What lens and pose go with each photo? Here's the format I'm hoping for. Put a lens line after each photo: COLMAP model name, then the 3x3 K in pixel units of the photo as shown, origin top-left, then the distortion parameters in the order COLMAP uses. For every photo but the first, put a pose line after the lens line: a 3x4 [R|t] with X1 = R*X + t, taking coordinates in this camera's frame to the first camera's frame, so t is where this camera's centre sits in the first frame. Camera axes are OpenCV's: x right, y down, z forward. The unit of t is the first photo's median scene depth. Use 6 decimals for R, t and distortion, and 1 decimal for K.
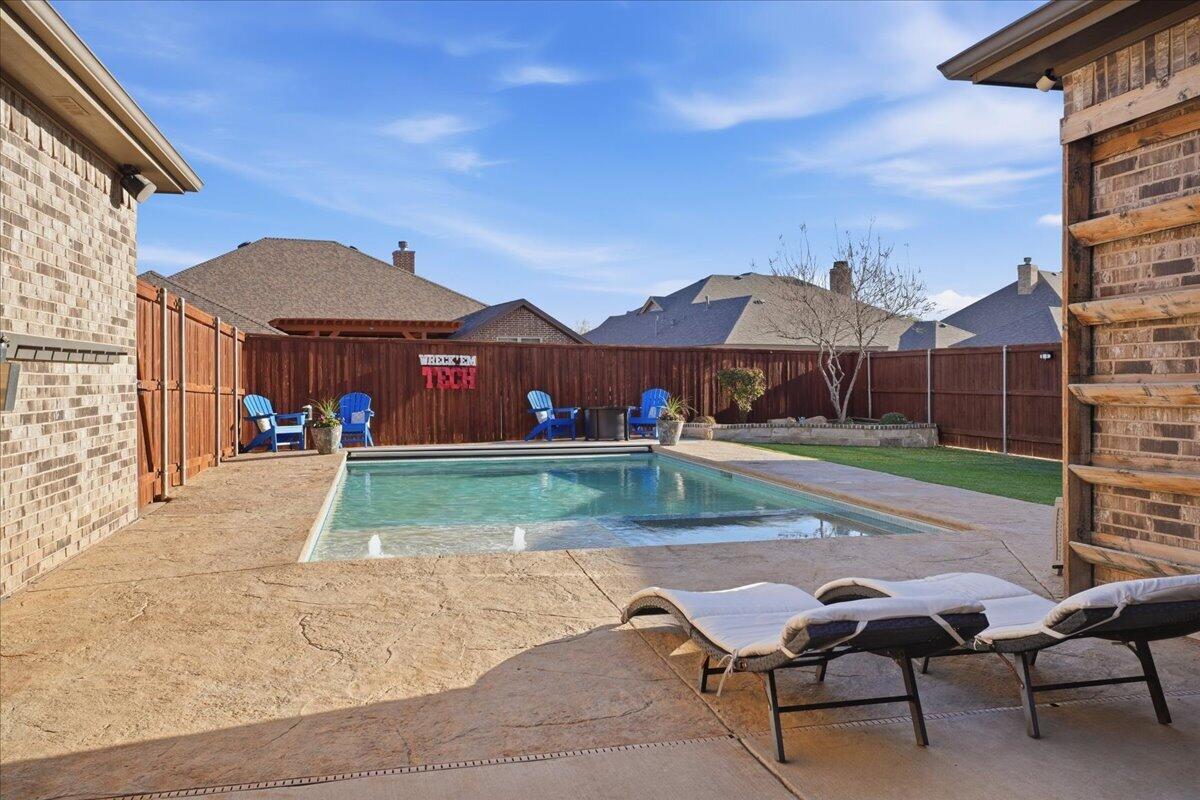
lens RADIAL K [[965.9, 0, 600.1], [0, 965.9, 387.3], [0, 0, 1]] dist [-0.005751, 0.004194]
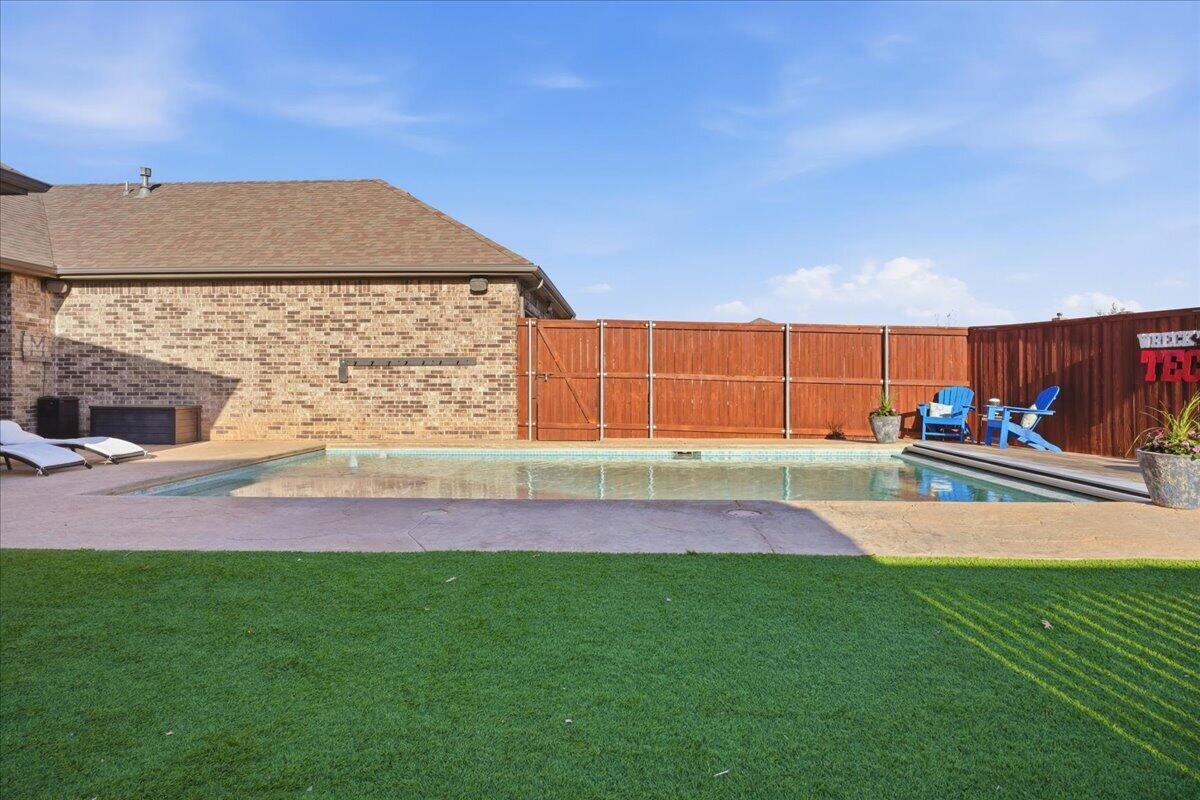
lens RADIAL K [[679.0, 0, 583.0], [0, 679.0, 382.6], [0, 0, 1]] dist [0.006882, 0.003187]
pose [[-0.286196, 0.004451, -0.958161, 0.396838], [-0.006777, 0.999955, 0.006670, 0.001401], [0.958147, 0.008402, -0.286152, 0.718670]]
